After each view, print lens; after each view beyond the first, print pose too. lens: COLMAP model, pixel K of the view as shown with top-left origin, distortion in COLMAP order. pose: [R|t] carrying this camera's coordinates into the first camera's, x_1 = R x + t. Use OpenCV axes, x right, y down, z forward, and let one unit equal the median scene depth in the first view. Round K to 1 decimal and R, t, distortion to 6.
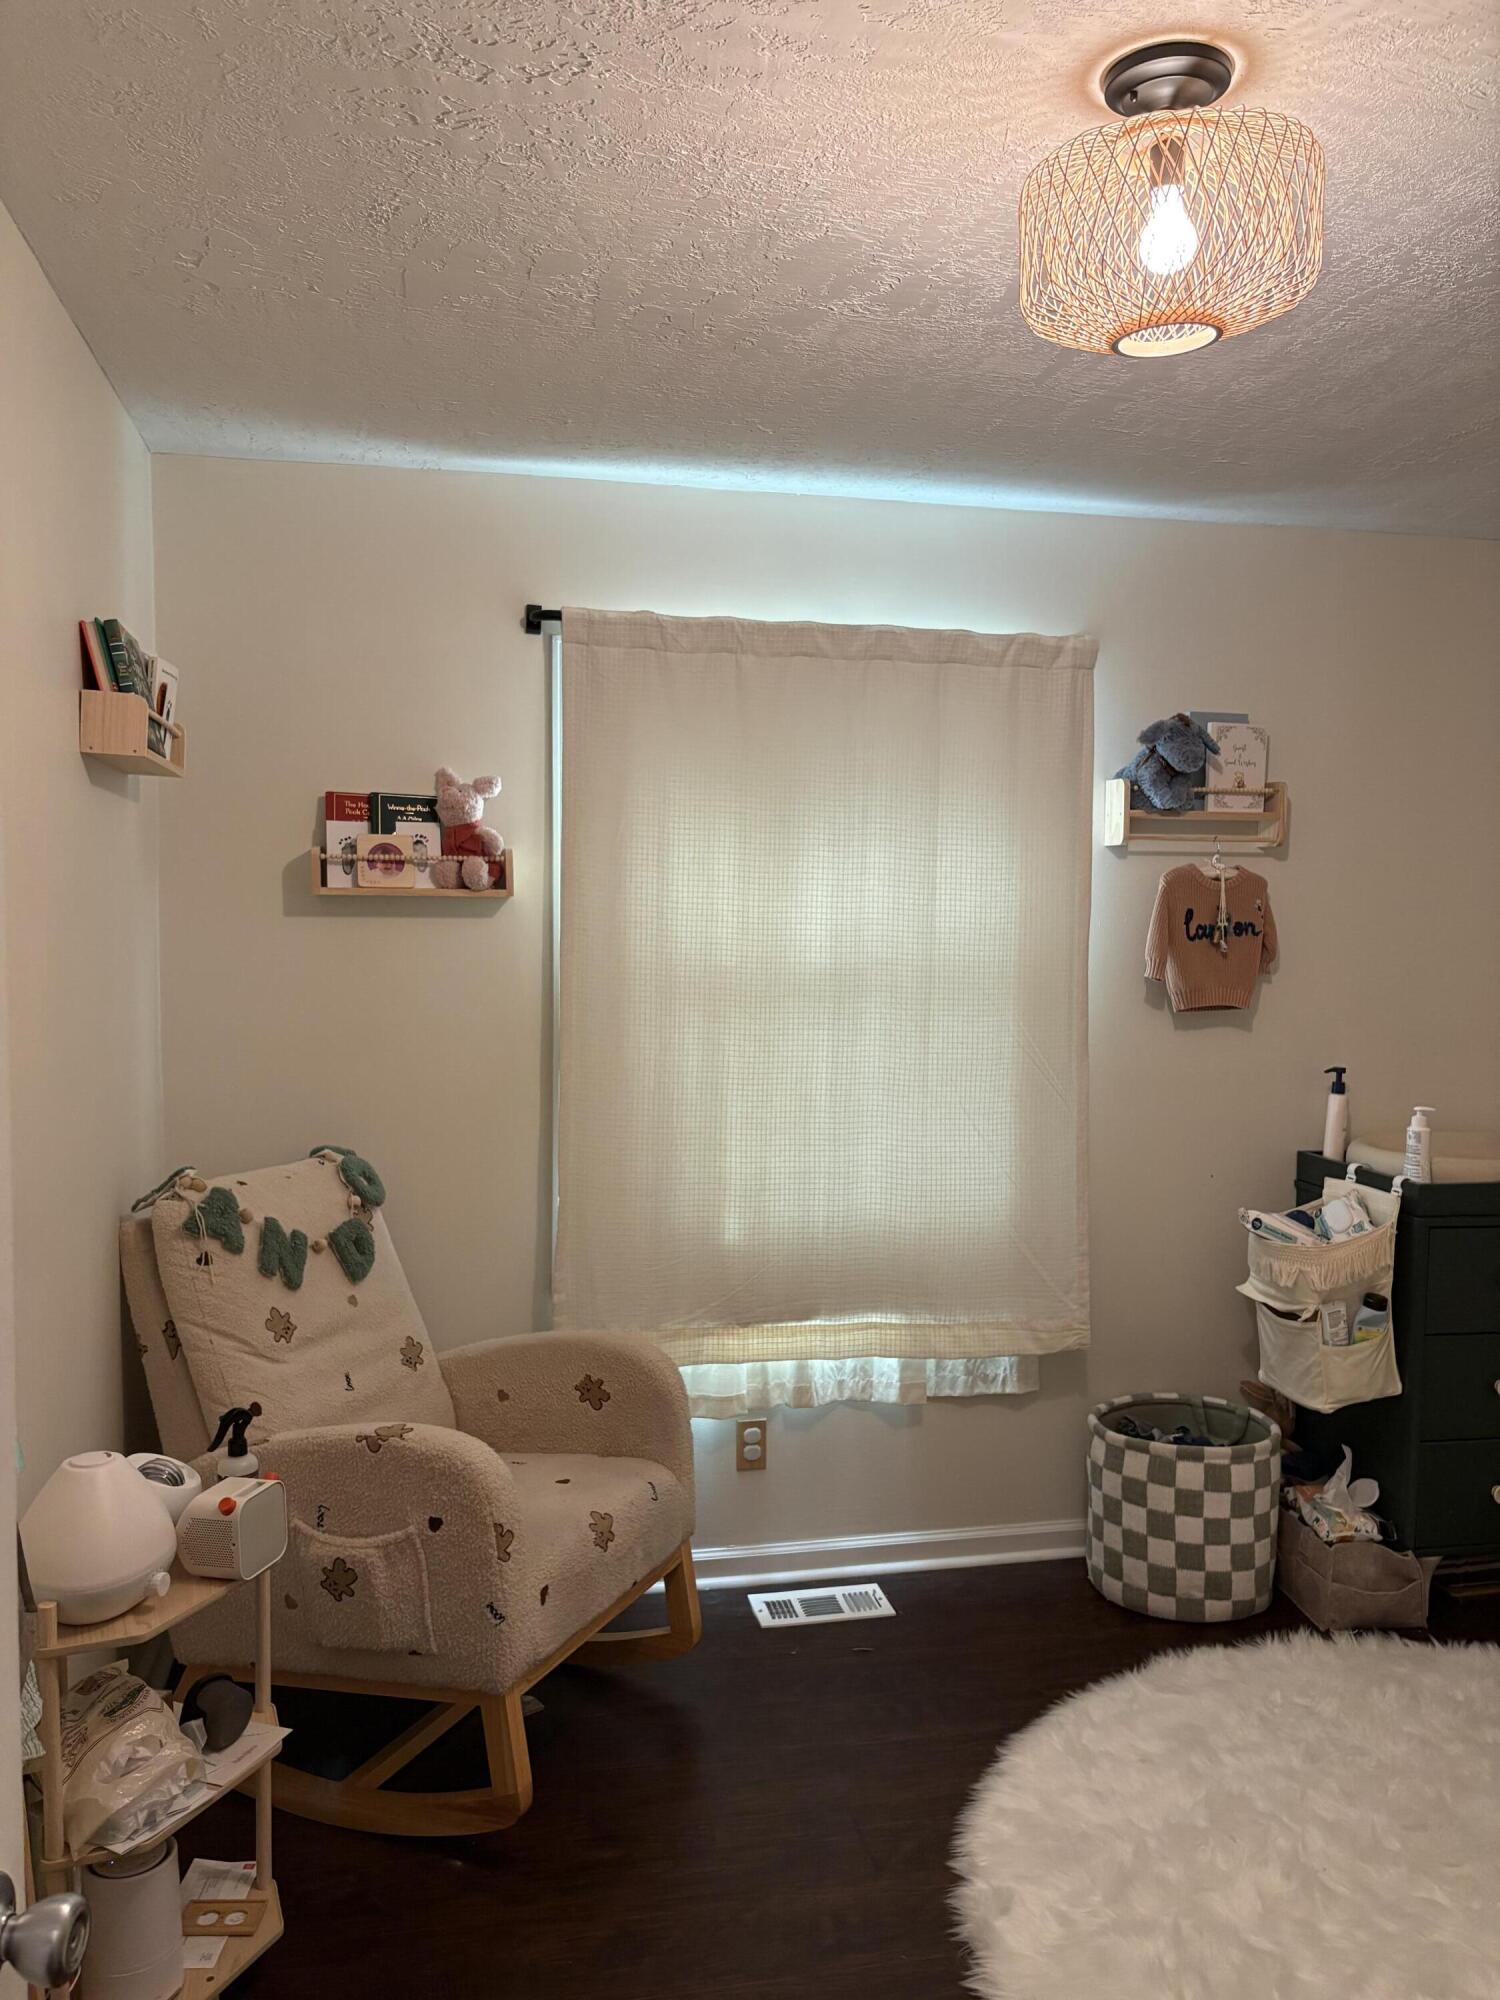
lens RADIAL K [[1518.8, 0, 750.0], [0, 1518.8, 1000.0], [0, 0, 1]] dist [-0.005514, -0.007919]
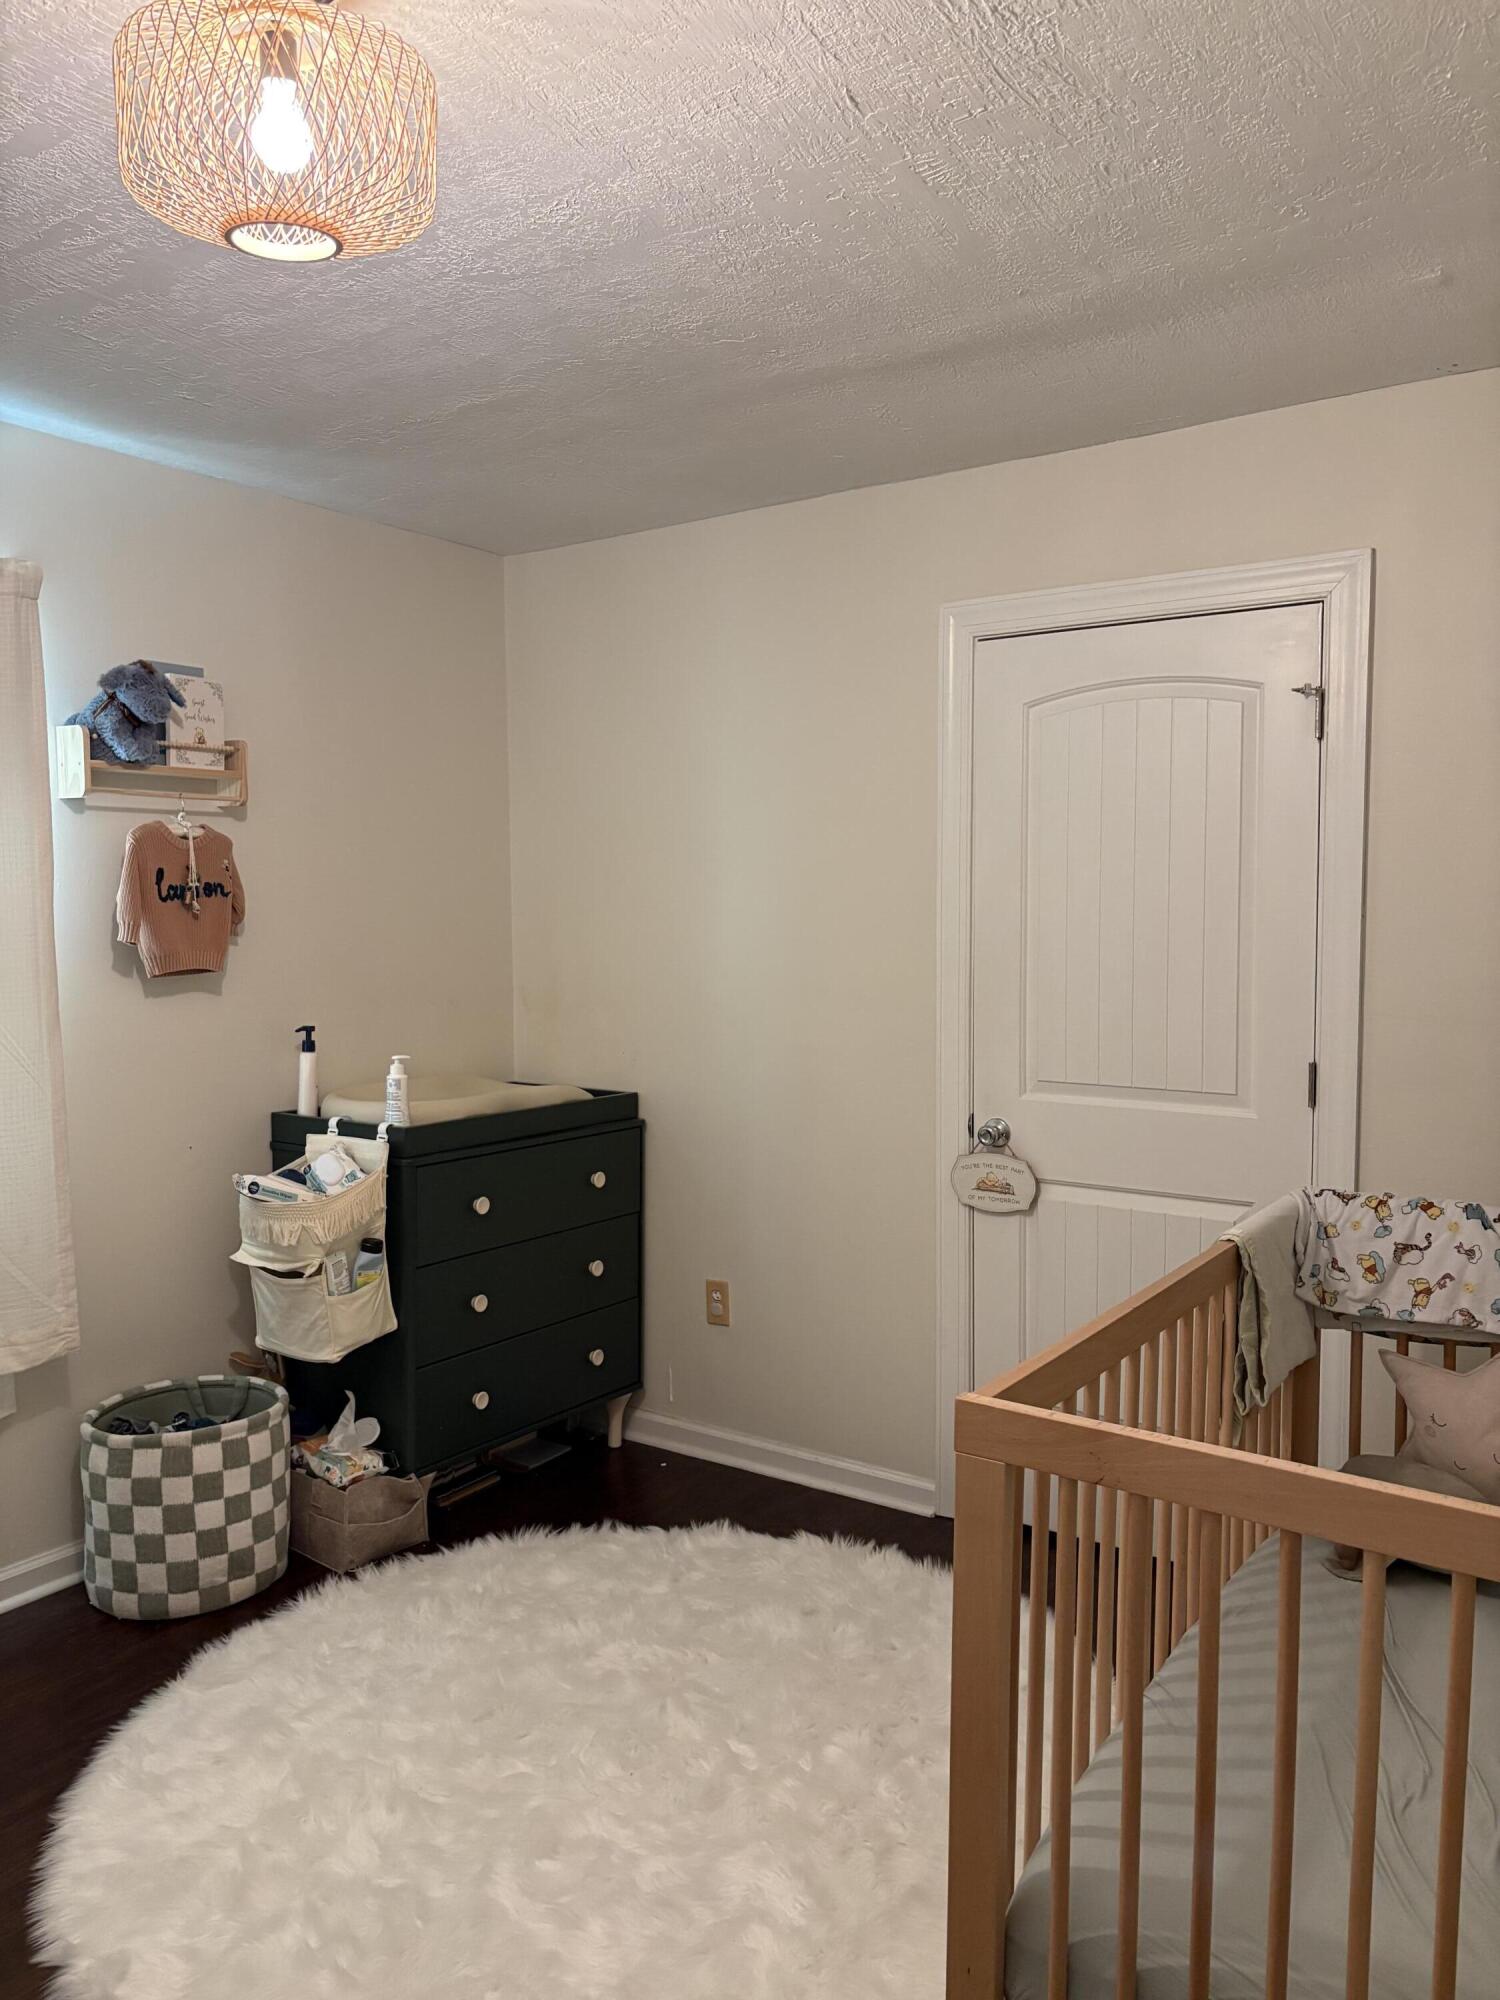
lens RADIAL K [[1510.0, 0, 750.0], [0, 1510.0, 1000.0], [0, 0, 1]] dist [0.002330, -0.009085]
pose [[0.709892, -0.052582, 0.702345, -0.119801], [0.047362, 0.998516, 0.026885, 0.014703], [-0.702716, 0.014179, 0.711329, 0.075362]]
